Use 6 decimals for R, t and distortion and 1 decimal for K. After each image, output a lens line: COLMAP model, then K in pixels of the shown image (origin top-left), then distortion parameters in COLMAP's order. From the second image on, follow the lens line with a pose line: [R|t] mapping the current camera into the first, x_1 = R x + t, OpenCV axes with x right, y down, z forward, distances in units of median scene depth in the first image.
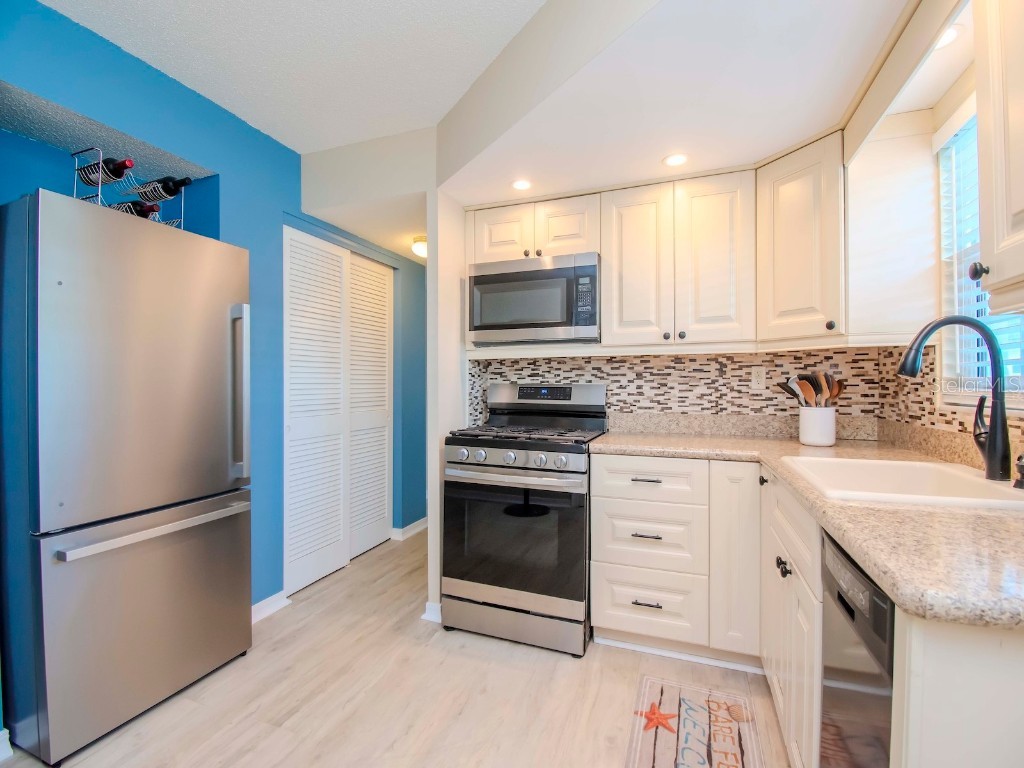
lens RADIAL K [[453.7, 0, 512.0], [0, 453.7, 384.0], [0, 0, 1]] dist [0.002730, -0.018988]
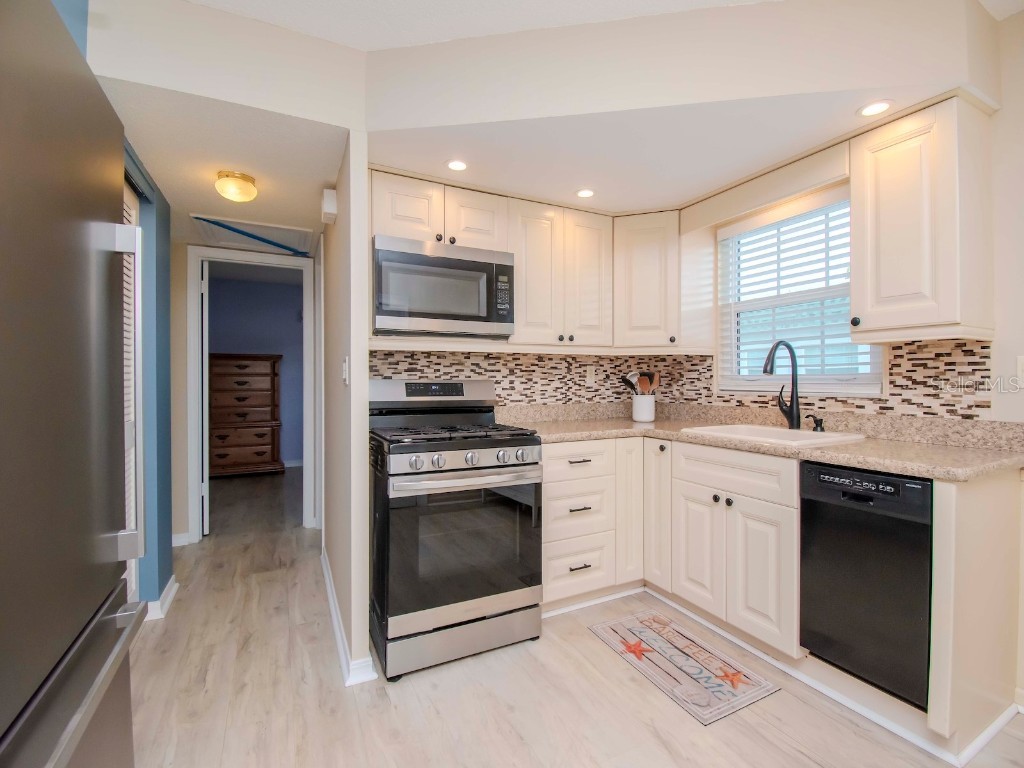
lens RADIAL K [[451.0, 0, 517.9], [0, 451.0, 380.1], [0, 0, 1]] dist [0.002163, -0.022936]
pose [[0.679147, -0.002858, 0.733997, -0.532988], [0.002941, 0.999995, 0.001172, 0.000568], [-0.733996, 0.001363, 0.679152, 0.264245]]
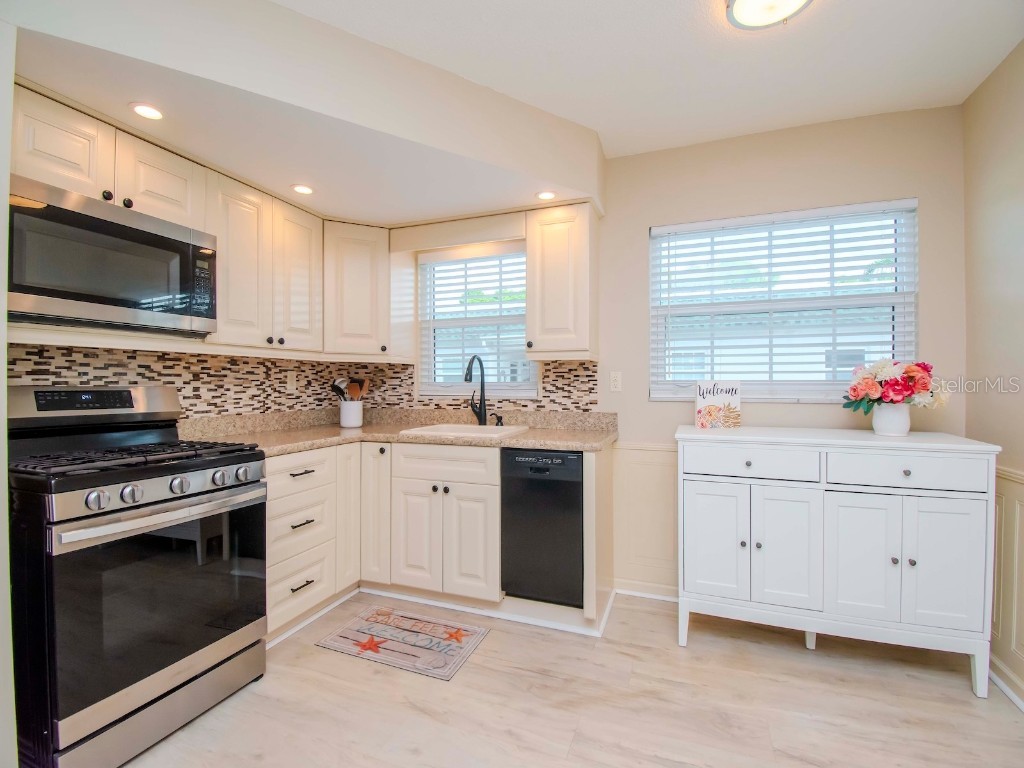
lens RADIAL K [[446.3, 0, 516.7], [0, 446.3, 384.9], [0, 0, 1]] dist [0.001061, -0.017407]
pose [[-0.003385, -0.001067, 0.999994, -0.632687], [0.001134, 0.999999, 0.001070, -0.002275], [-0.999994, 0.001138, -0.003383, 0.388251]]
